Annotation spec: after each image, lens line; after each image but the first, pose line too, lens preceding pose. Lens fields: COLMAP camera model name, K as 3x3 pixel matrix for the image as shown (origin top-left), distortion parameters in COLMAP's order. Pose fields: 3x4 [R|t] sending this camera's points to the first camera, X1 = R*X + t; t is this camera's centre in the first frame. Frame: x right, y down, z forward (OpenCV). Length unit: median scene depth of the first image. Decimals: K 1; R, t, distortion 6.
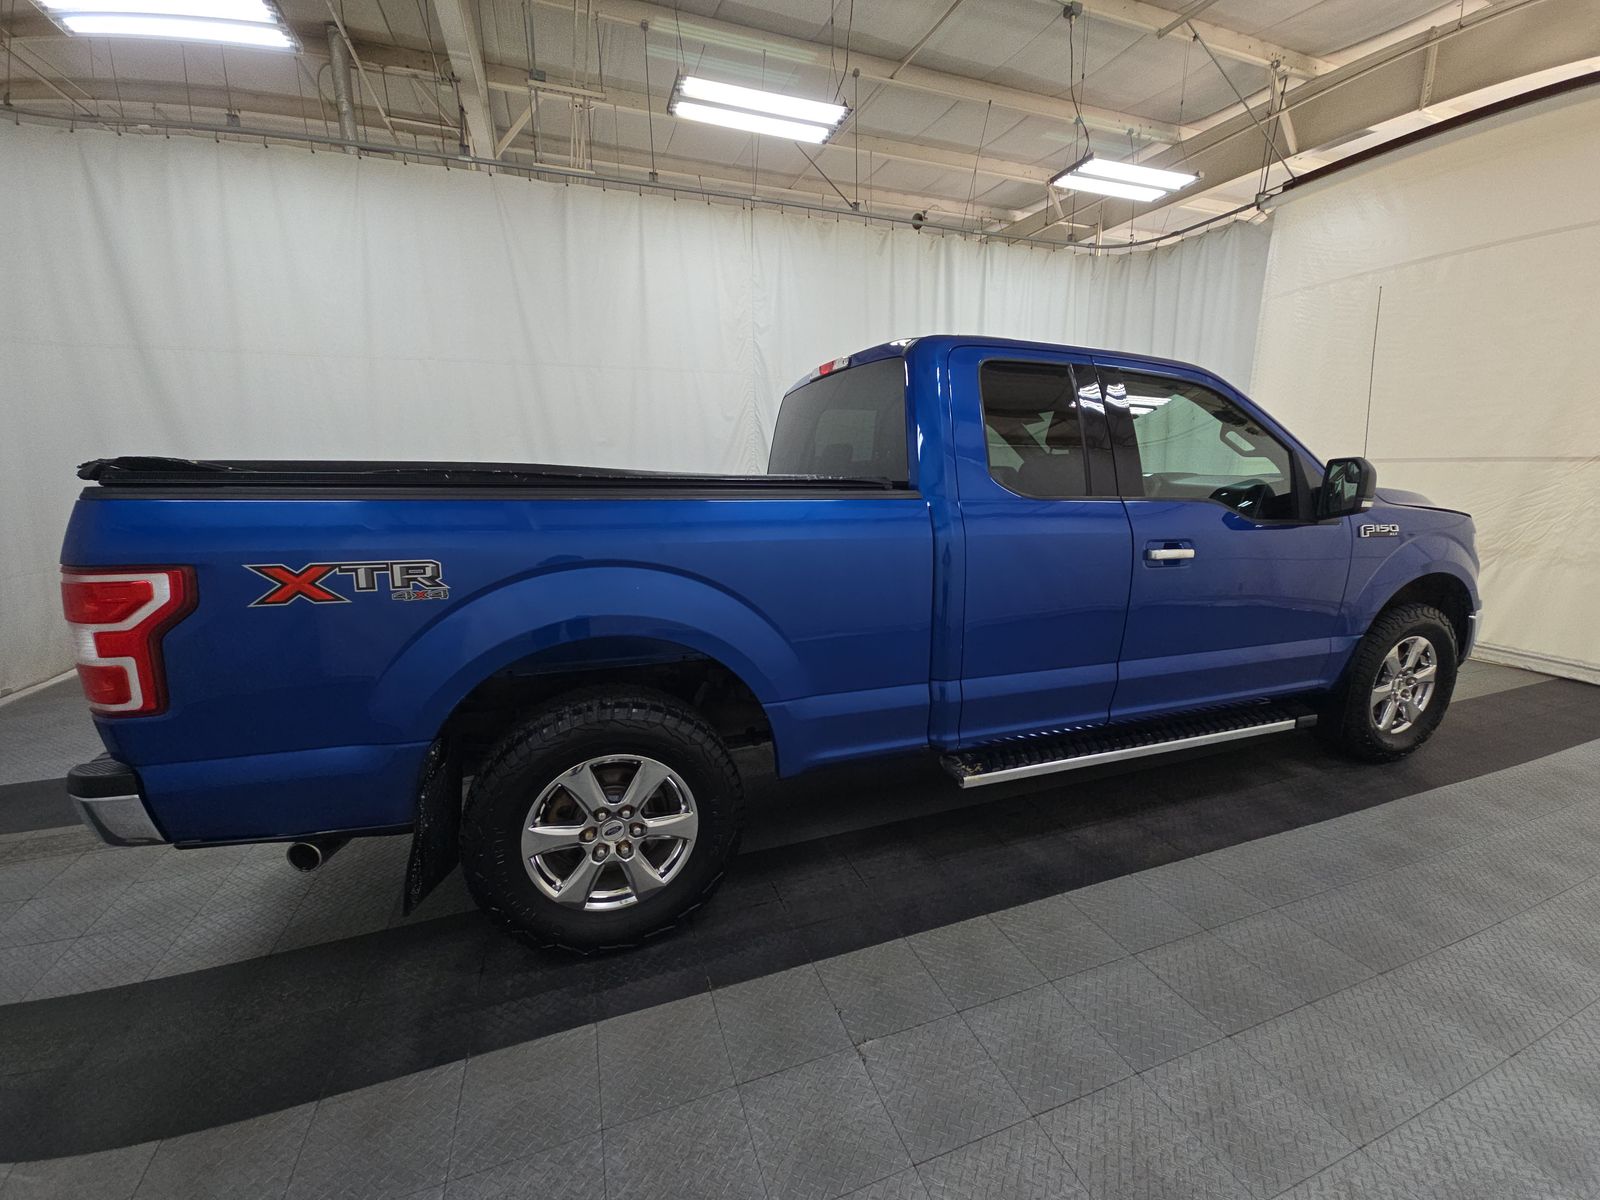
lens RADIAL K [[651.0, 0, 773.1], [0, 651.0, 600.5], [0, 0, 1]] dist [-0.004751, -0.000846]
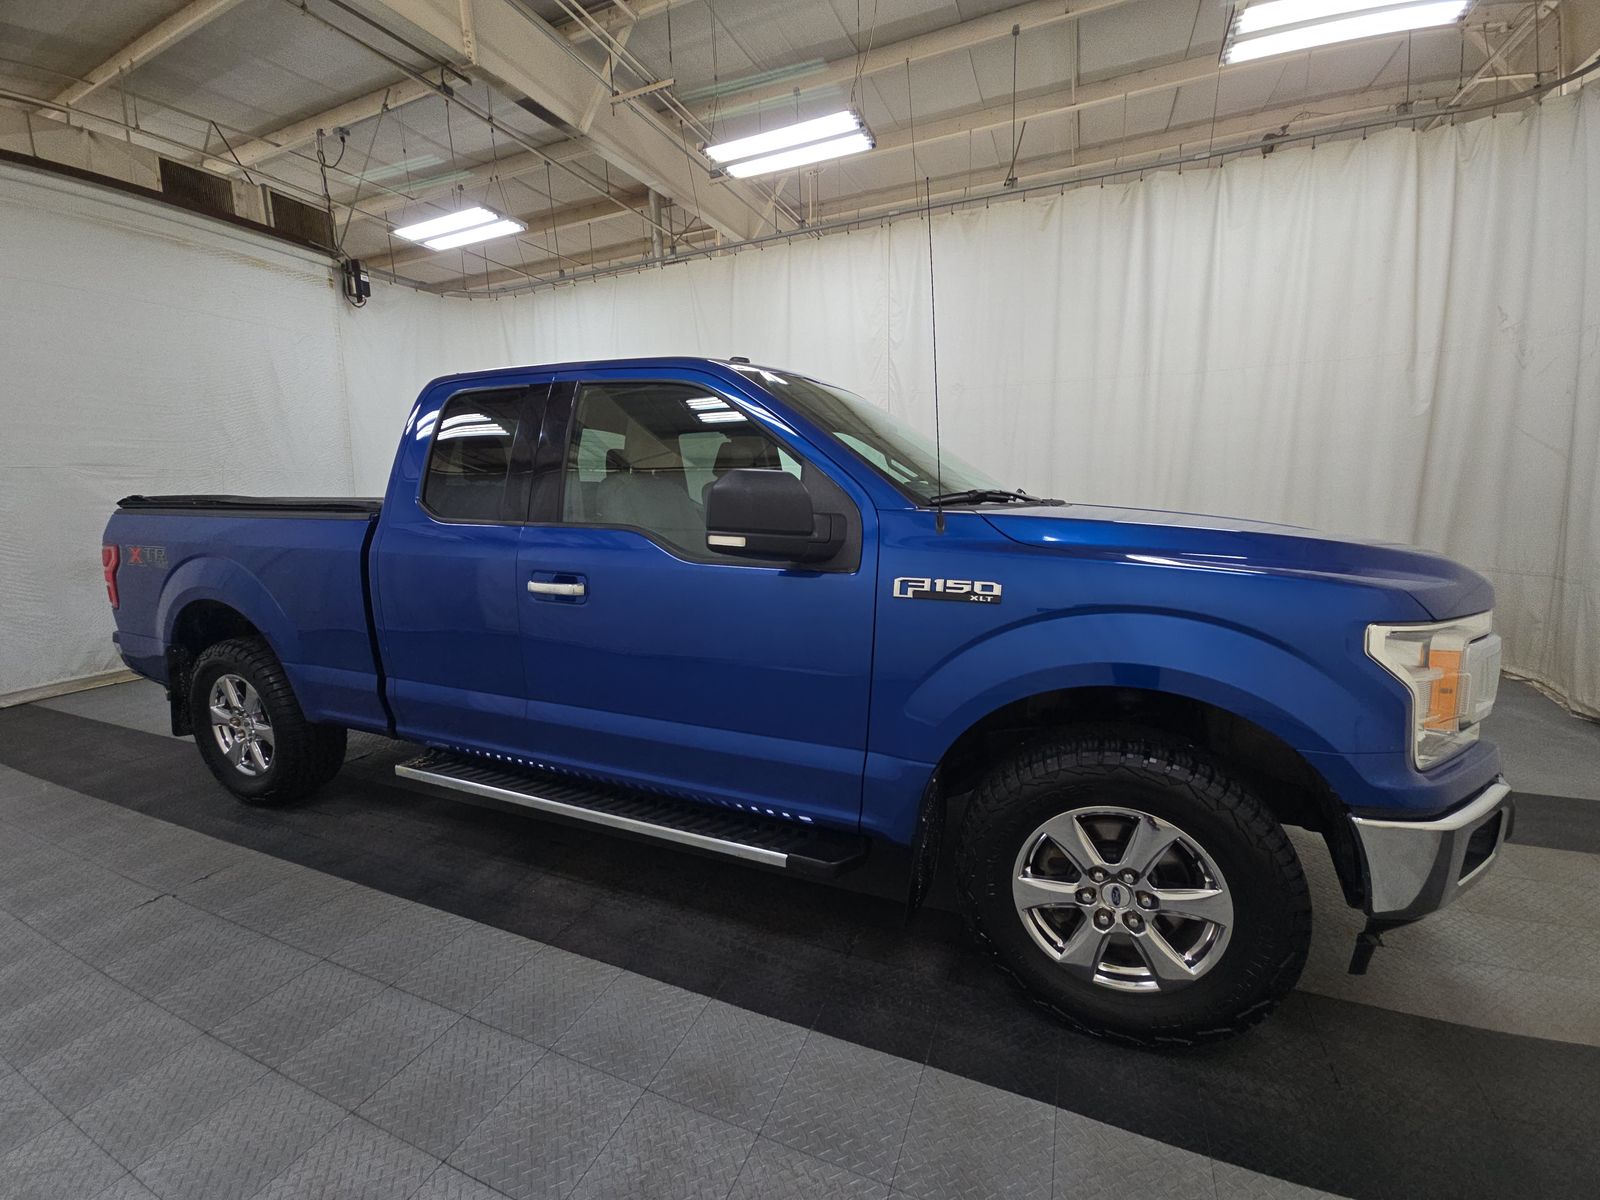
lens RADIAL K [[651.0, 0, 807.2], [0, 651.0, 593.4], [0, 0, 1]] dist [-0.004751, -0.000846]
pose [[0.737346, 0.090589, -0.669414, 0.794758], [-0.113926, 0.993449, 0.008953, -0.060787], [0.665839, 0.069662, 0.742836, 0.312092]]
